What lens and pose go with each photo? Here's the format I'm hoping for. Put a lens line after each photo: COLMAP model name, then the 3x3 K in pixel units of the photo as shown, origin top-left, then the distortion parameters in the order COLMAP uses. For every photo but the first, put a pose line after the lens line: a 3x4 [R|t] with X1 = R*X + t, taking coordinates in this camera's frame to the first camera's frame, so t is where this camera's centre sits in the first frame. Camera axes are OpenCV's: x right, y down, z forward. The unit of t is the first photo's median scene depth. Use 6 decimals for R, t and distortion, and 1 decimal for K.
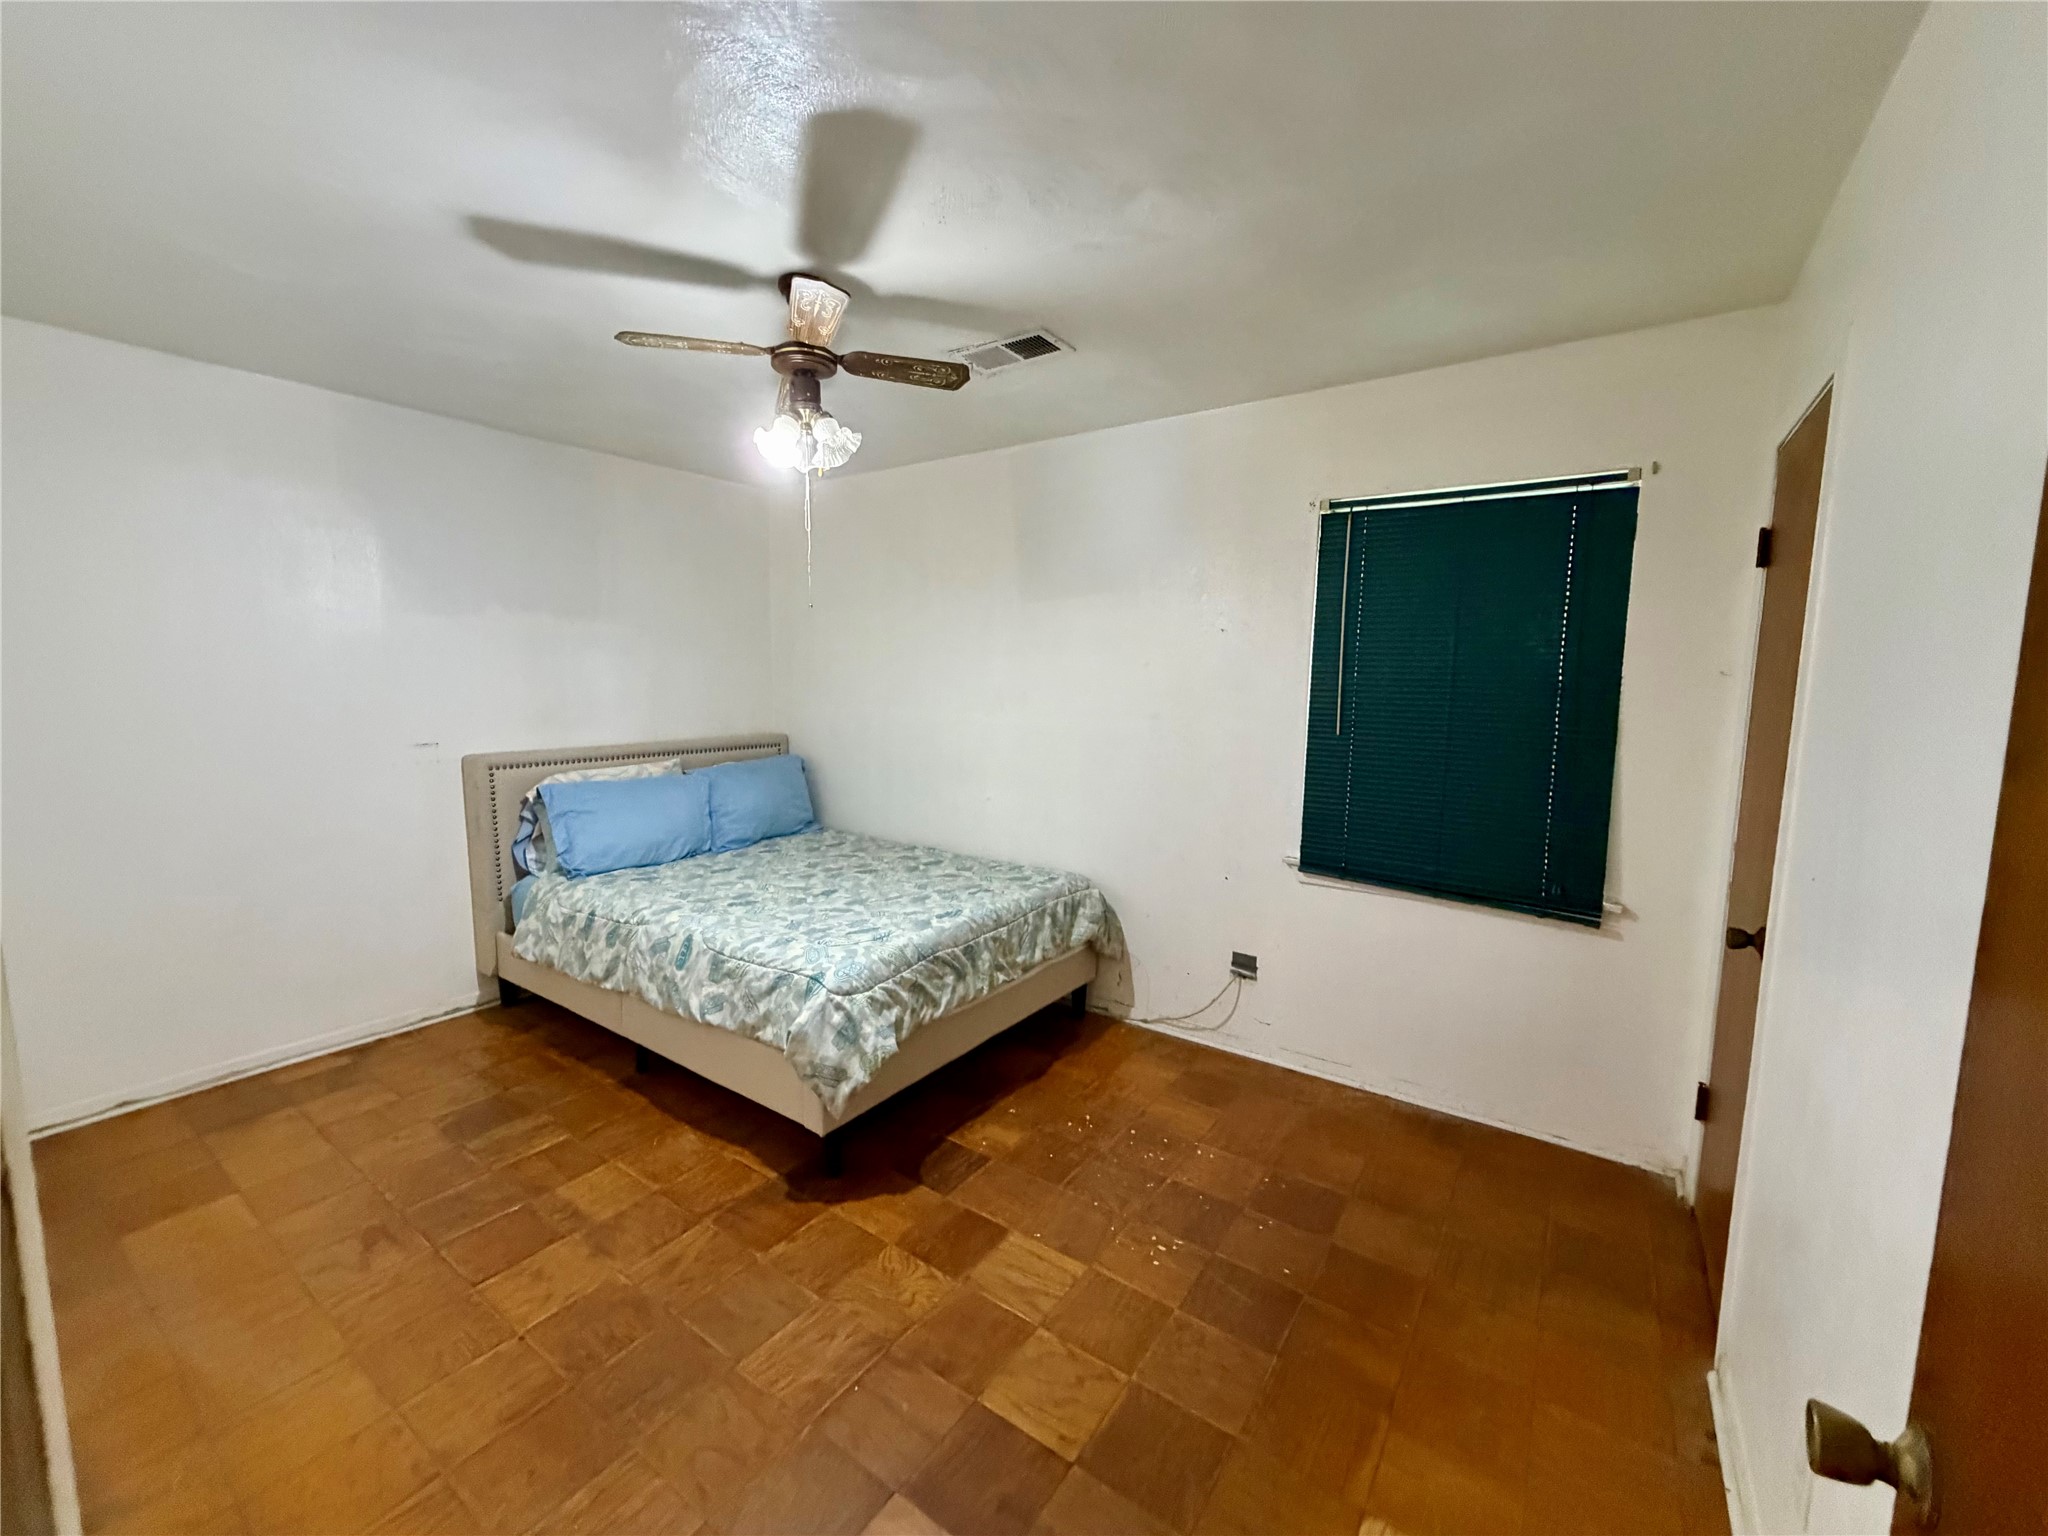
lens RADIAL K [[814.8, 0, 1014.9], [0, 814.8, 768.9], [0, 0, 1]] dist [-0.004382, 0.001736]
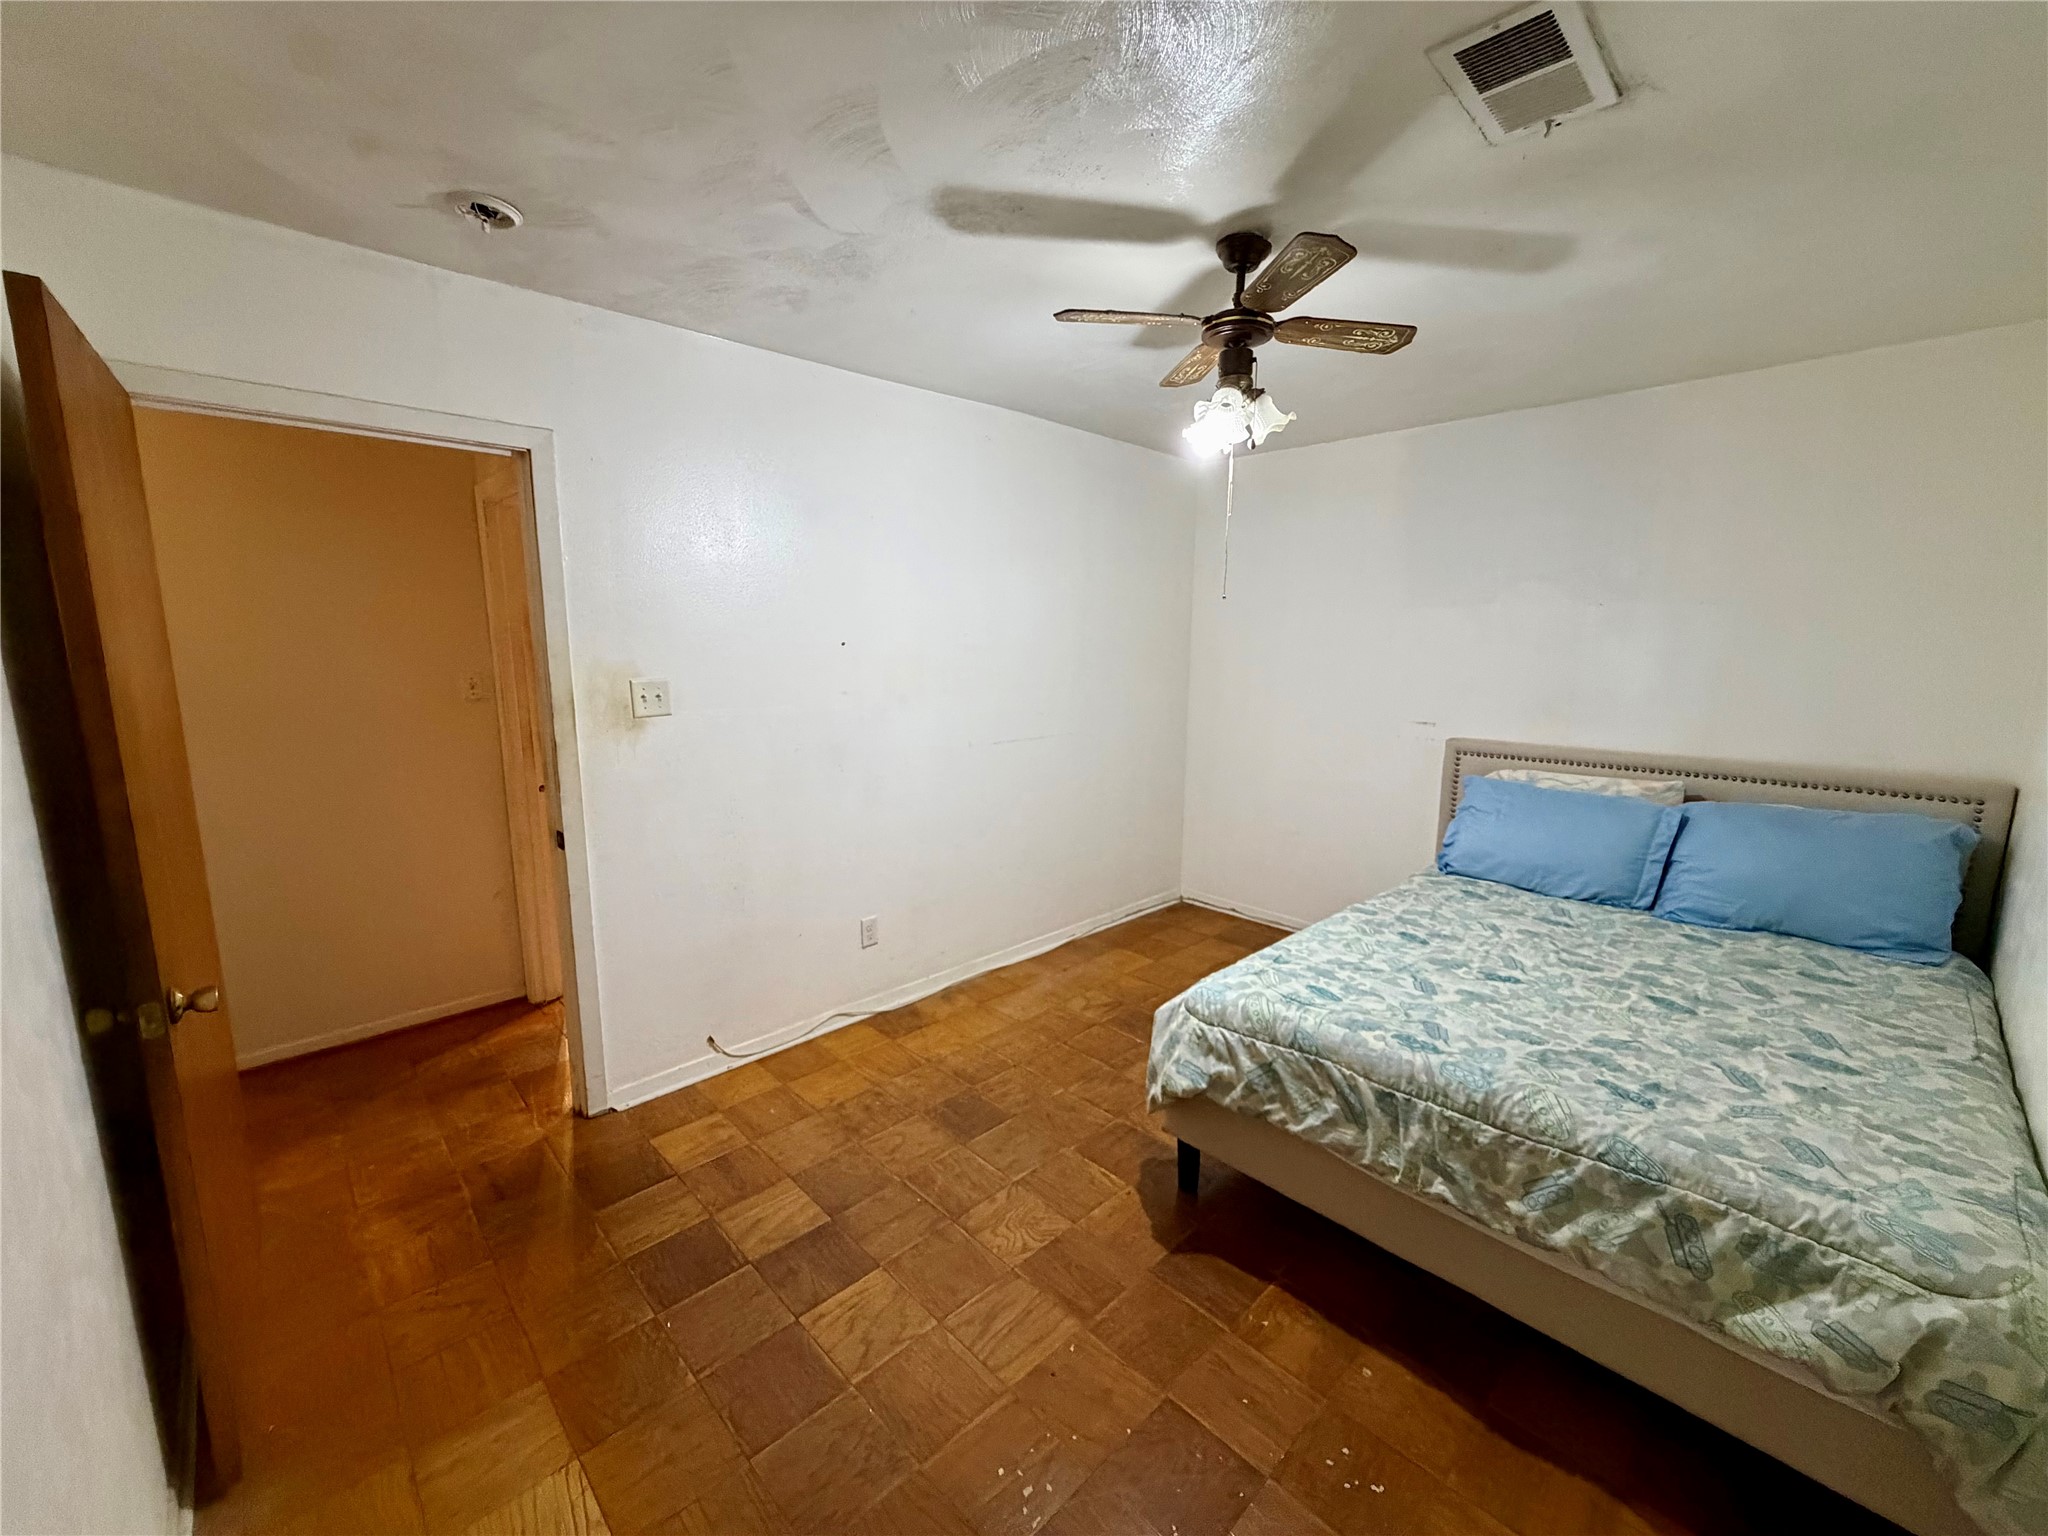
lens RADIAL K [[814.8, 0, 1015.5], [0, 814.8, 768.3], [0, 0, 1]] dist [-0.004382, 0.001736]
pose [[-0.194177, 0.145032, -0.970186, 0.601084], [-0.116259, 0.978638, 0.169563, -0.115204], [0.974053, 0.145718, -0.173168, 0.786498]]
